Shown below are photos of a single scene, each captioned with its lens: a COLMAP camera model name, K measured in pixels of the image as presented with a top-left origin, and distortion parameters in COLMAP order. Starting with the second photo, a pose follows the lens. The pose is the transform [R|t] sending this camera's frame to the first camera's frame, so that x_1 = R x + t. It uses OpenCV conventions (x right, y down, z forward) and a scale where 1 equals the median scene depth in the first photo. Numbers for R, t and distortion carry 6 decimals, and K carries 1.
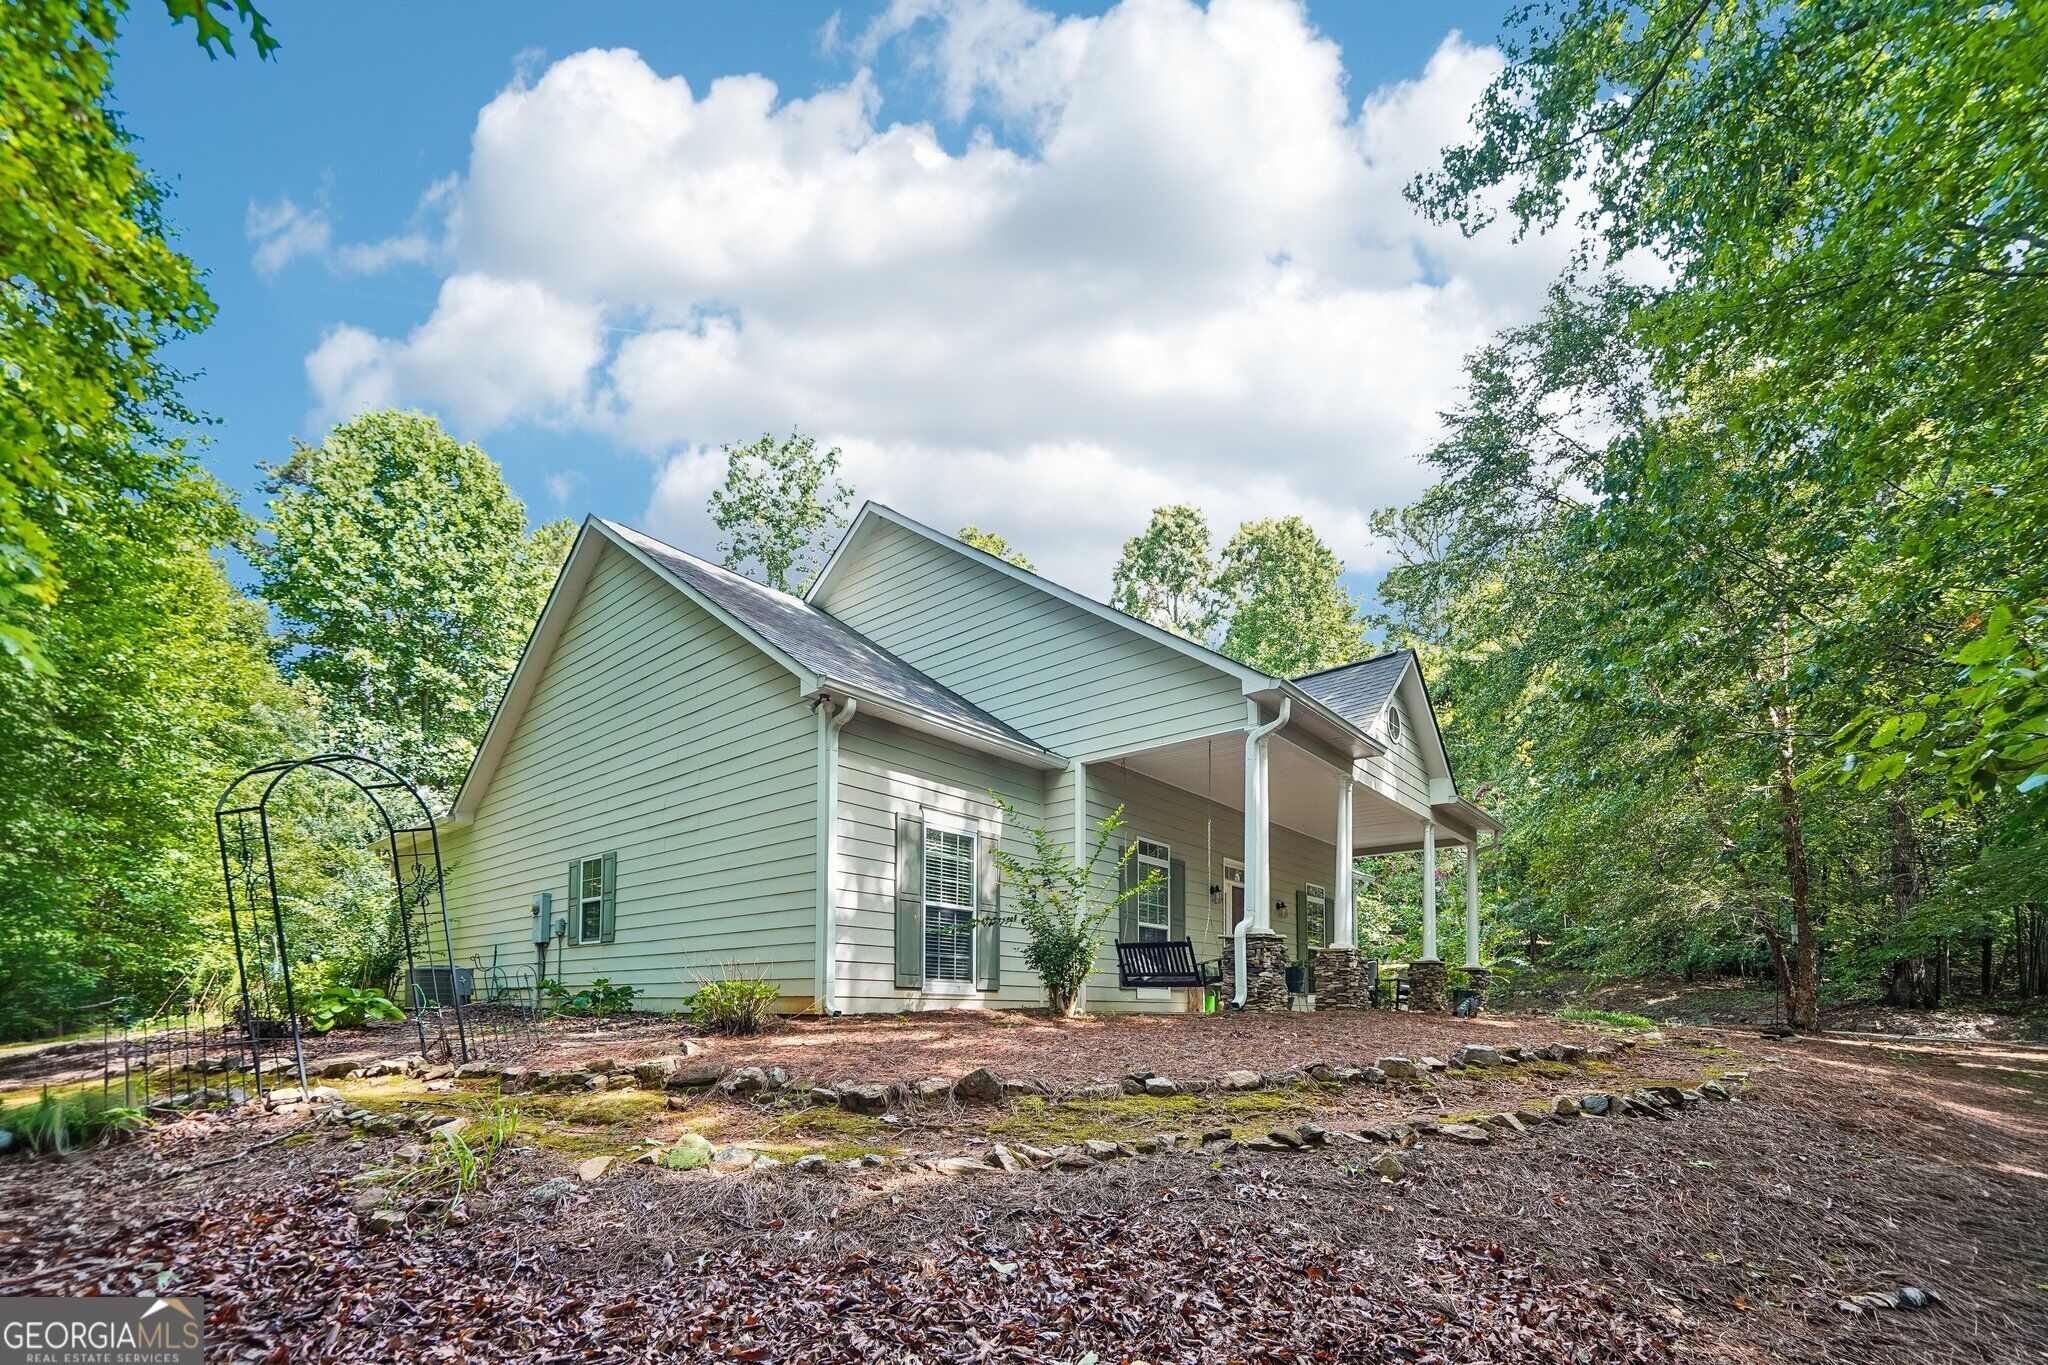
lens RADIAL K [[935.7, 0, 989.2], [0, 935.7, 673.1], [0, 0, 1]] dist [0.004237, -0.000997]
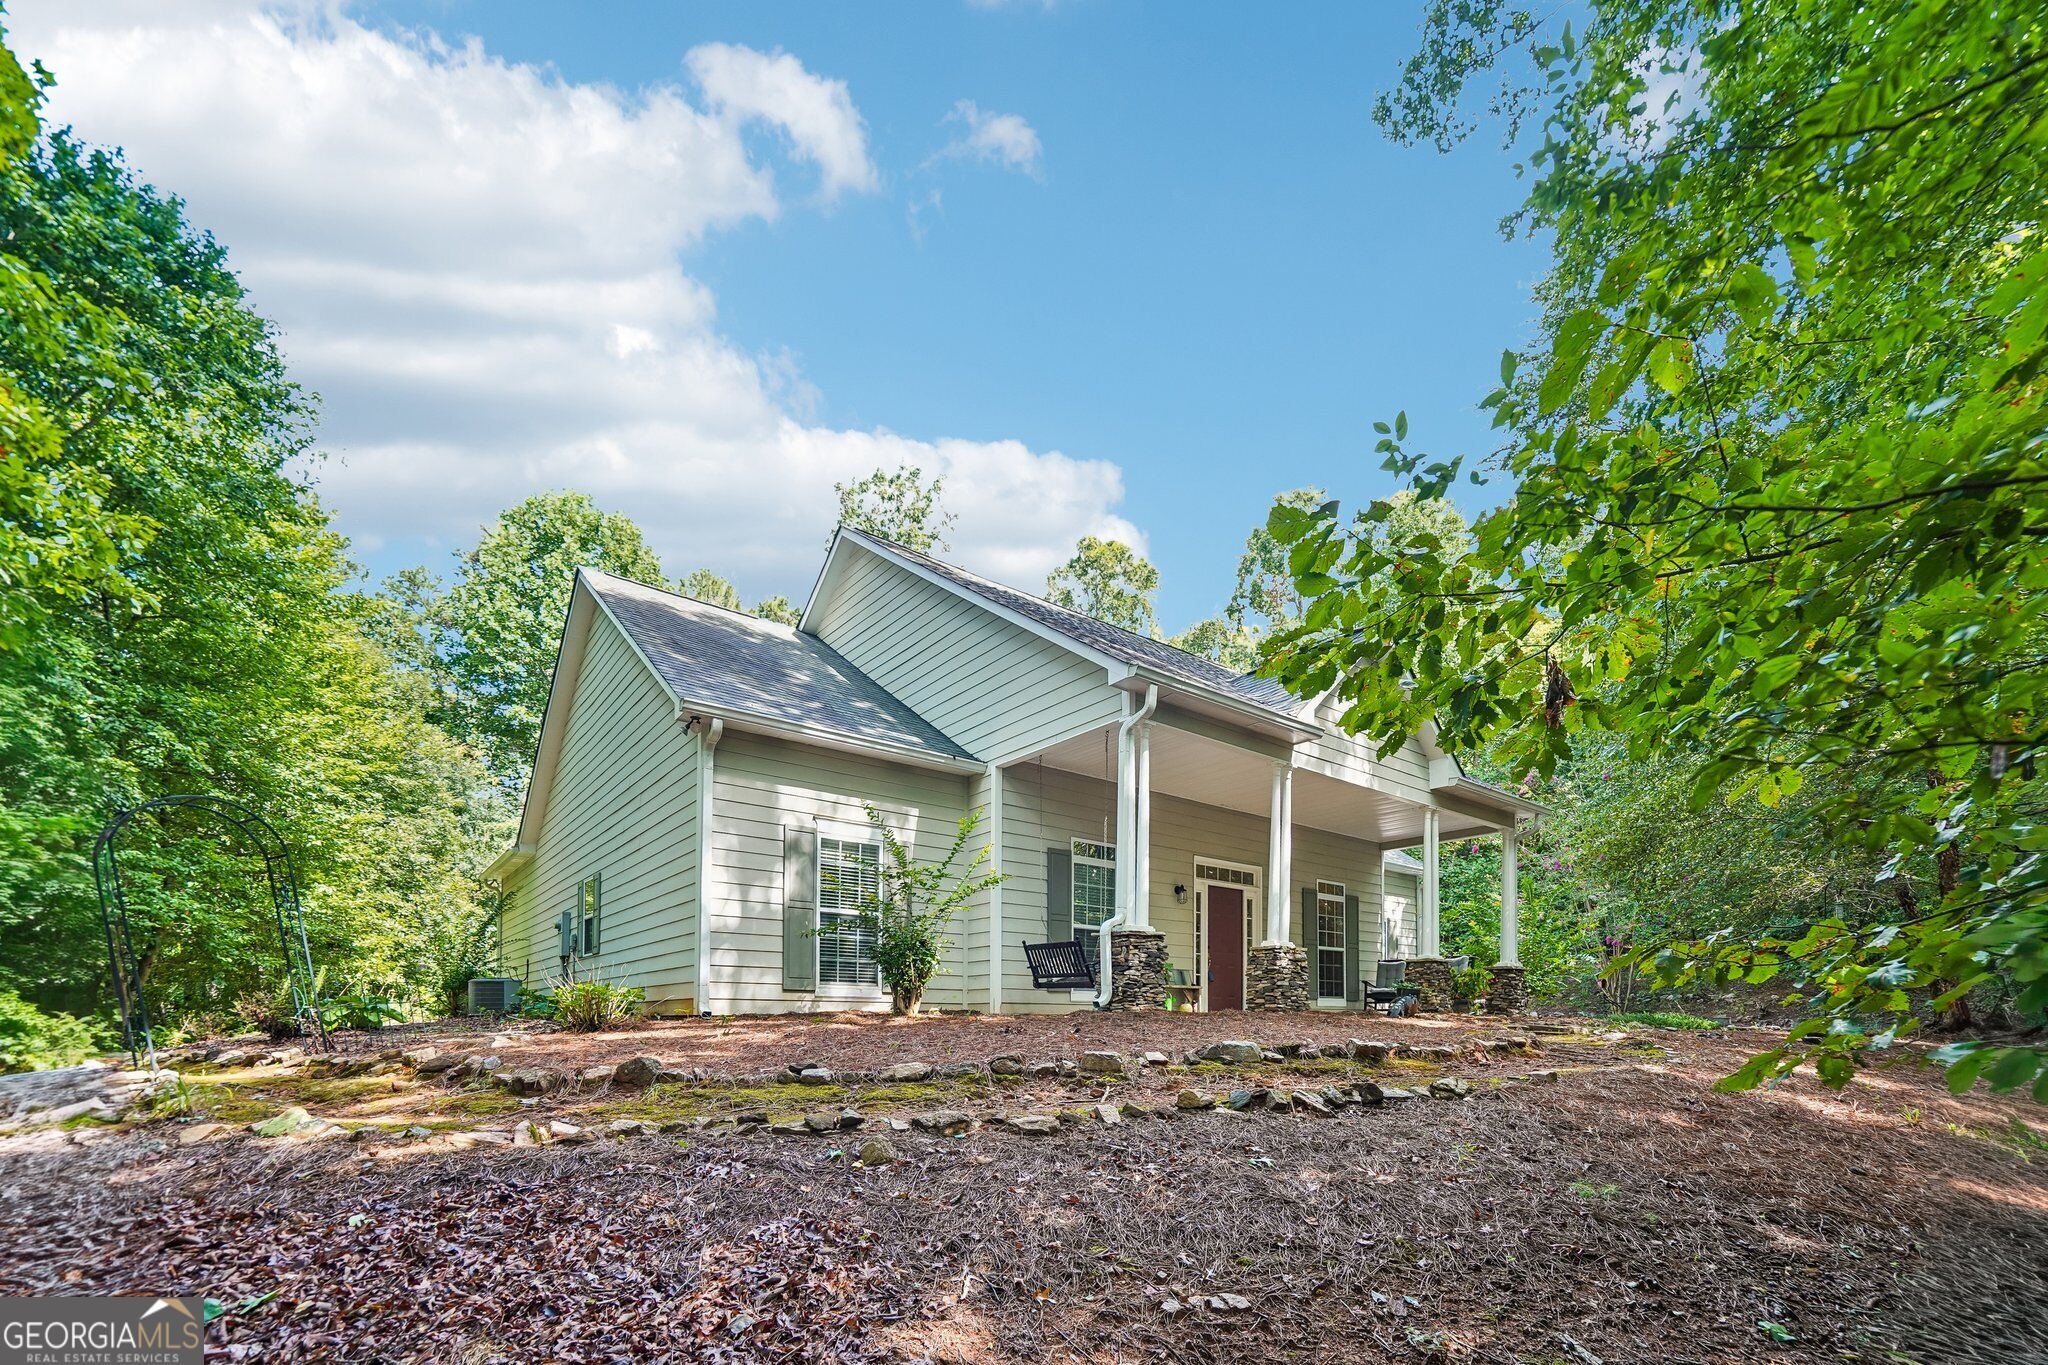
lens RADIAL K [[935.7, 0, 1000.2], [0, 935.7, 715.5], [0, 0, 1]] dist [0.004237, -0.000997]
pose [[0.974641, -0.071944, -0.211892, 0.360683], [0.077557, 0.996820, 0.018287, 0.027419], [0.209902, -0.034257, 0.977122, 0.035441]]
